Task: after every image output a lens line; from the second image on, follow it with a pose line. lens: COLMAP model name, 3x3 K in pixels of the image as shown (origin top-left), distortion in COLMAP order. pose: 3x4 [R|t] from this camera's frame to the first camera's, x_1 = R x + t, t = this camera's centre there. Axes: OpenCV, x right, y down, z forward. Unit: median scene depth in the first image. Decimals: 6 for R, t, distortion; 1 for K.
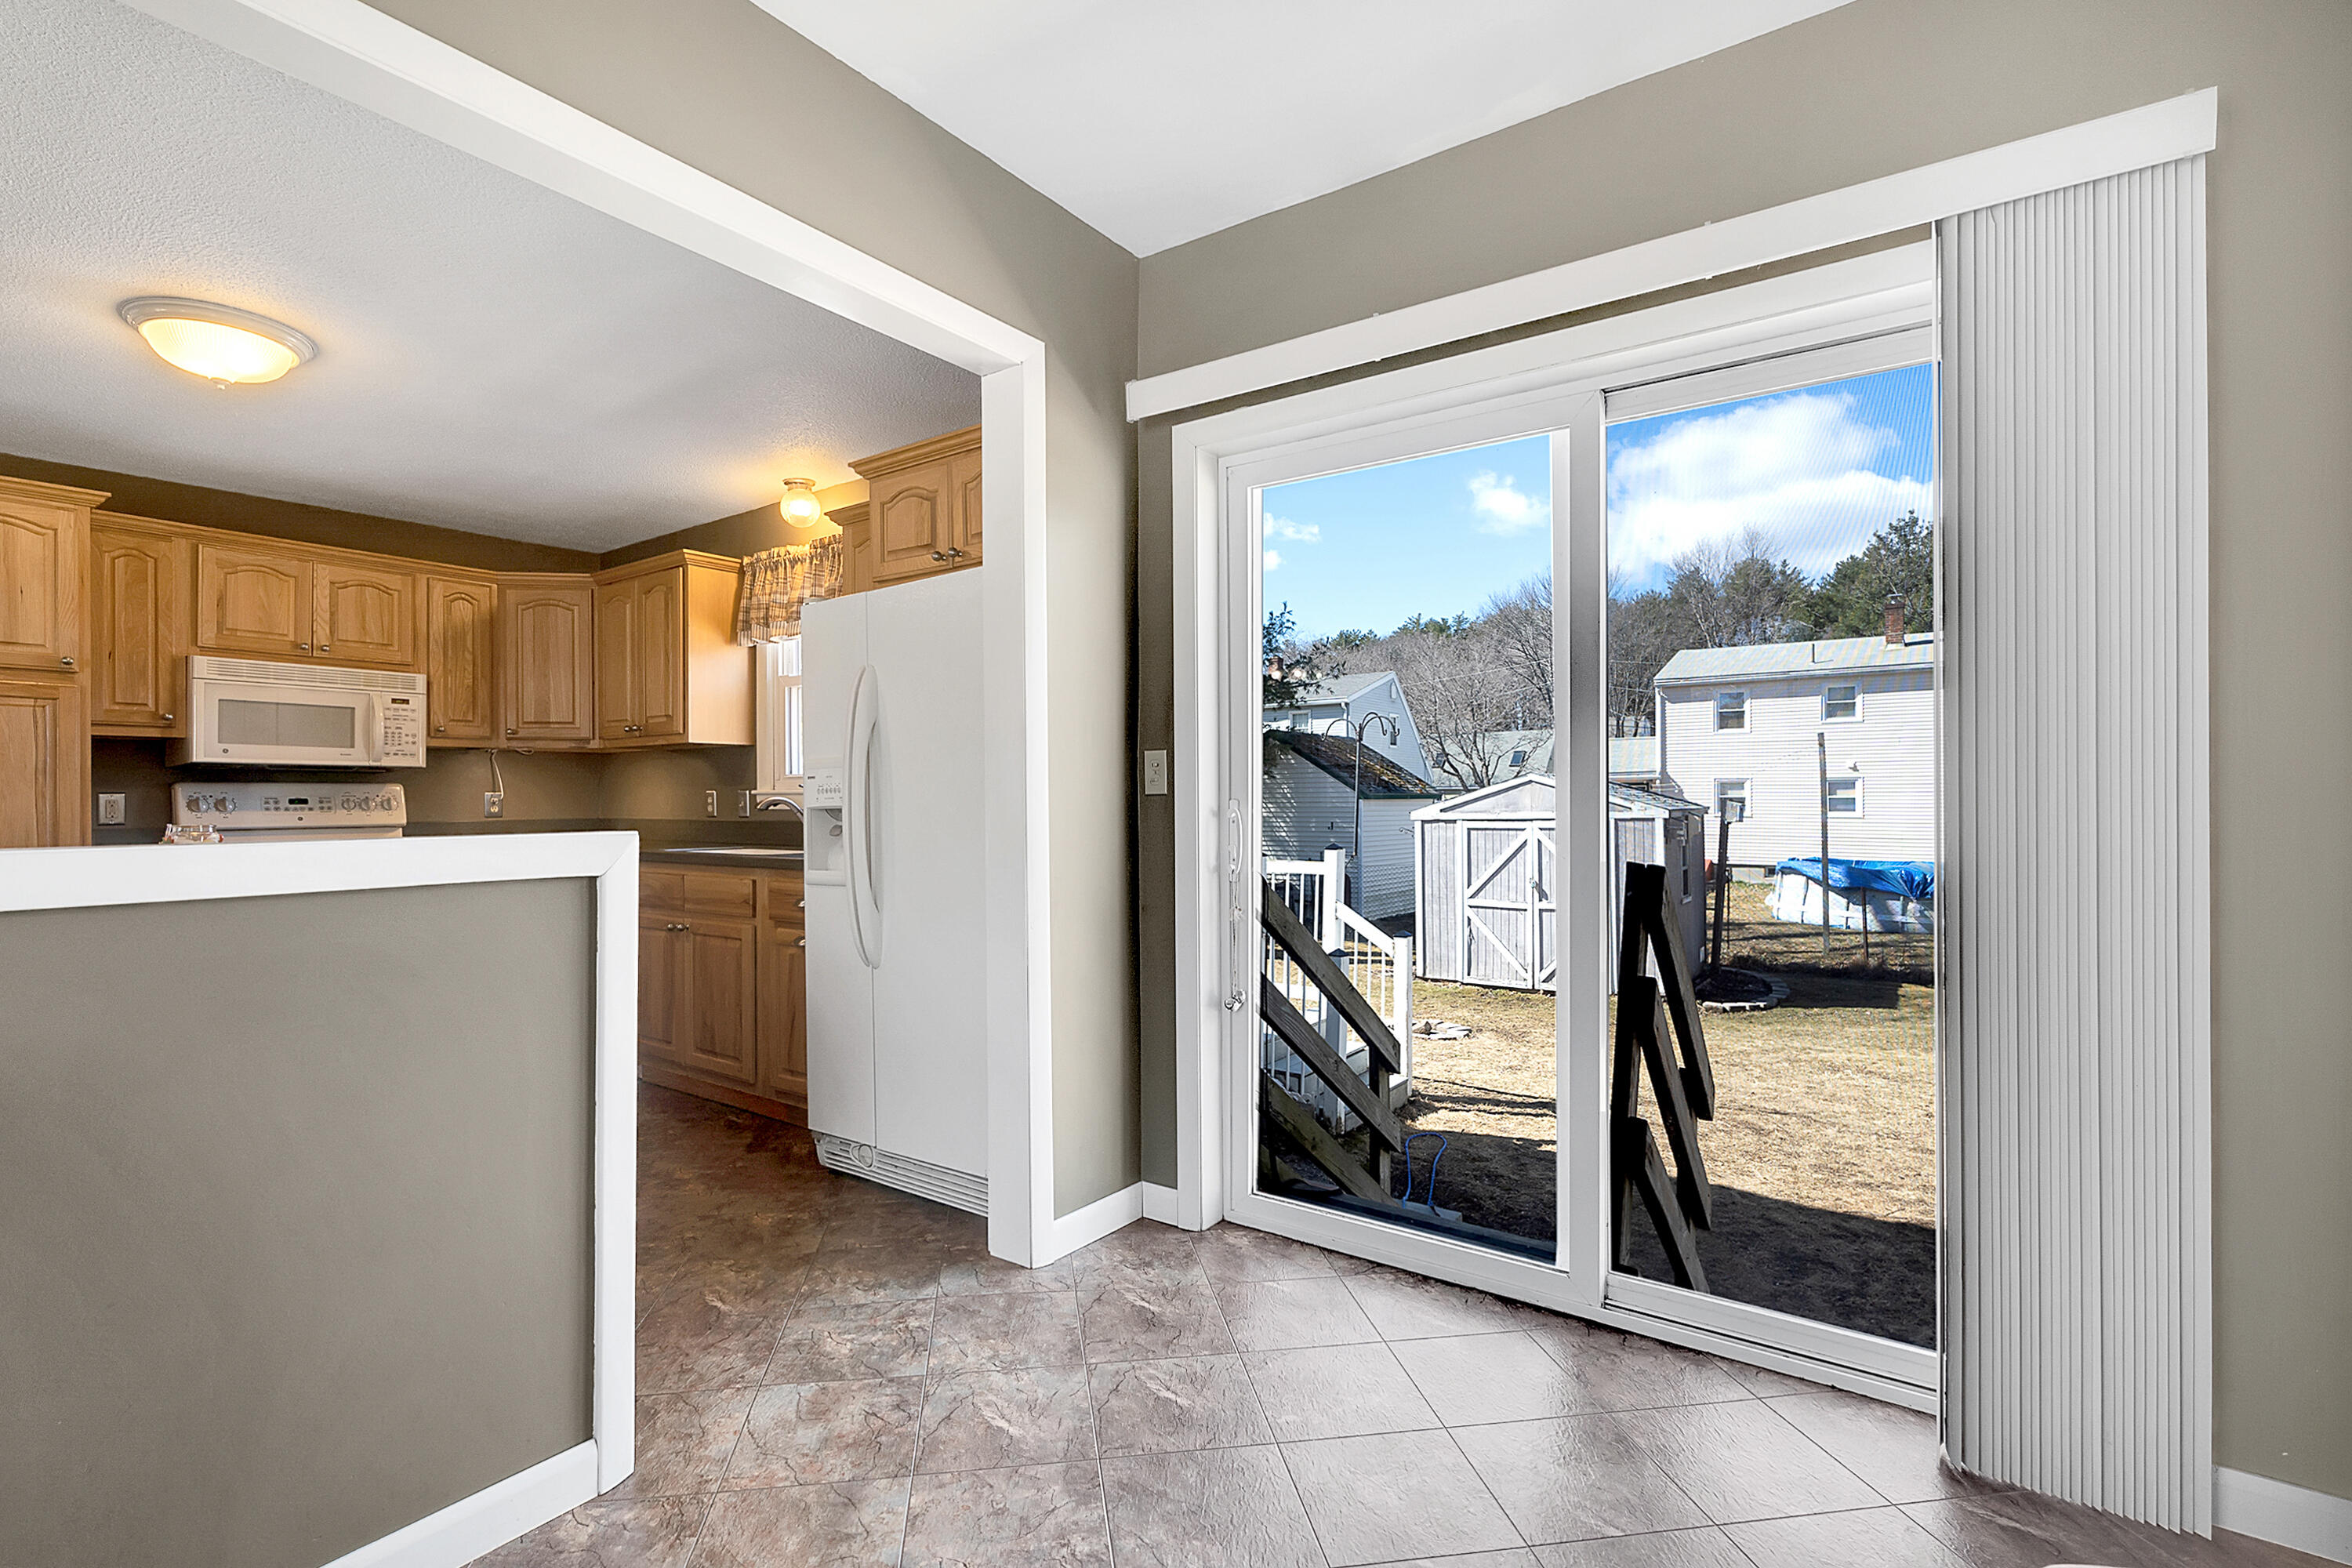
lens RADIAL K [[1059.2, 0, 1152.4], [0, 1059.2, 792.0], [0, 0, 1]] dist [-0.000185, 0.000390]
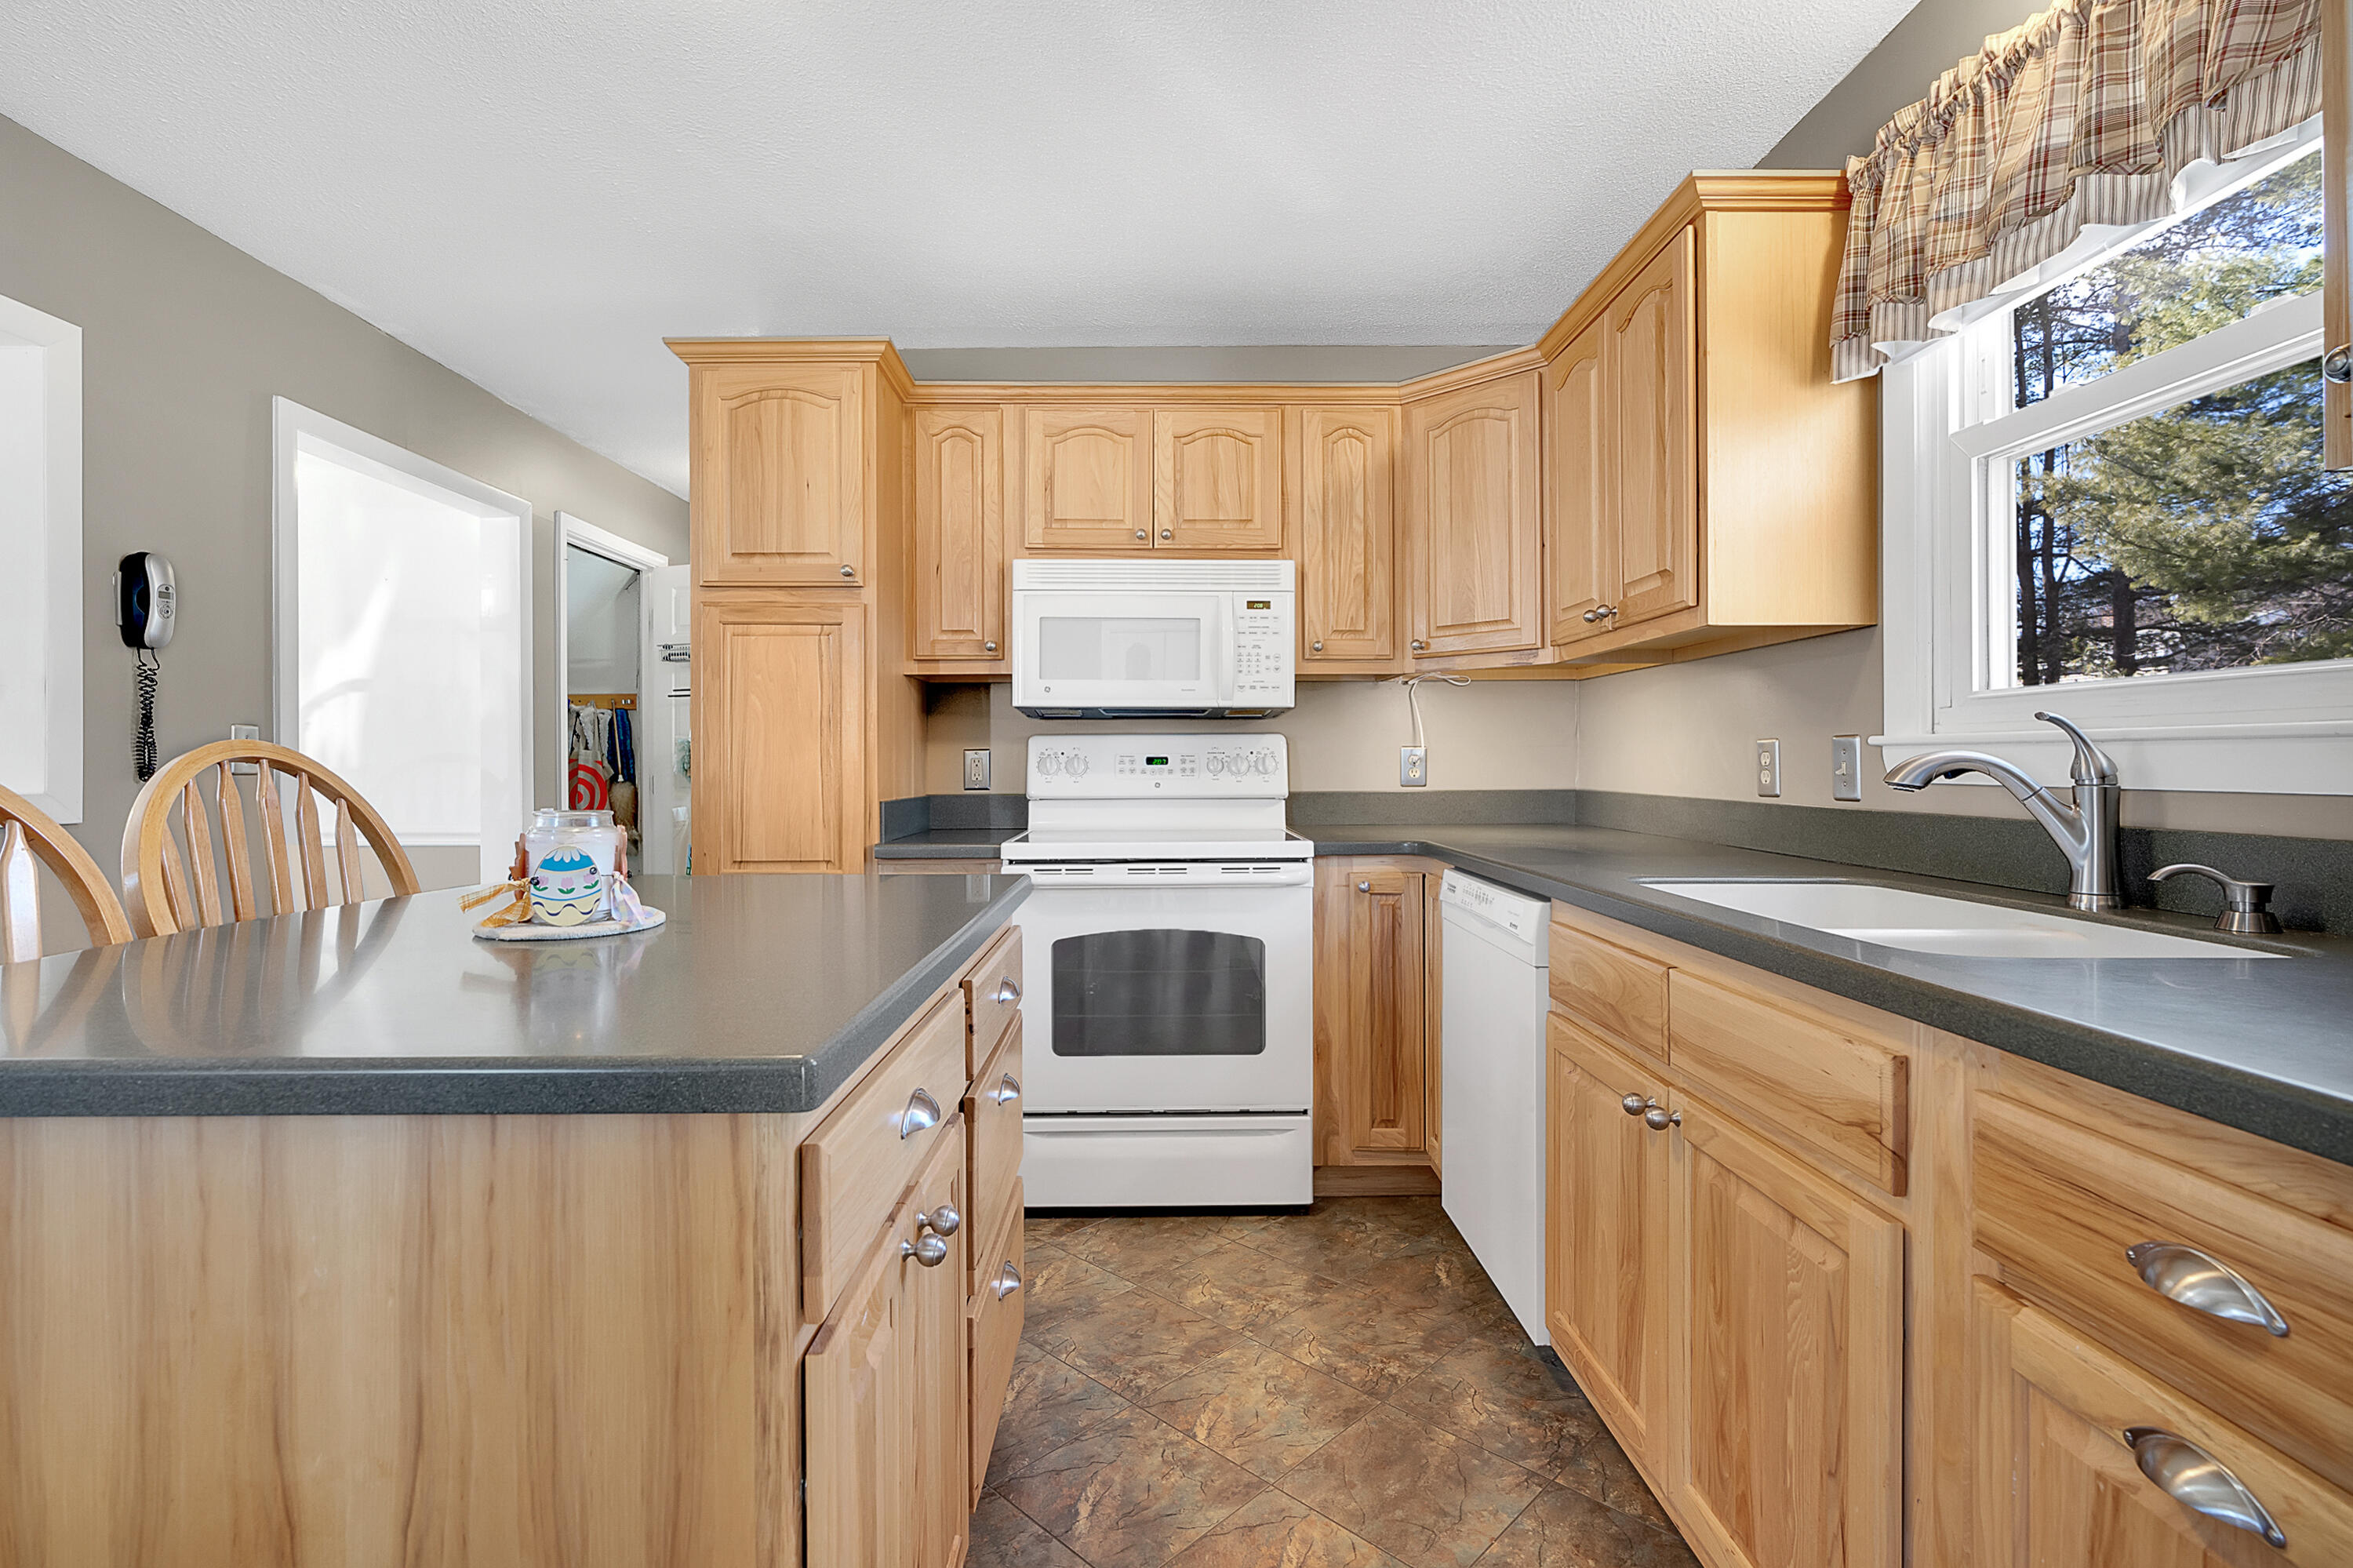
lens RADIAL K [[1091.1, 0, 1164.0], [0, 1091.1, 760.3], [0, 0, 1]] dist [-0.003765, 0.000443]
pose [[0.604458, 0.002918, -0.796632, -0.218502], [0.003740, 0.999972, 0.006501, 0.003936], [0.796628, -0.006910, 0.604430, 0.555516]]
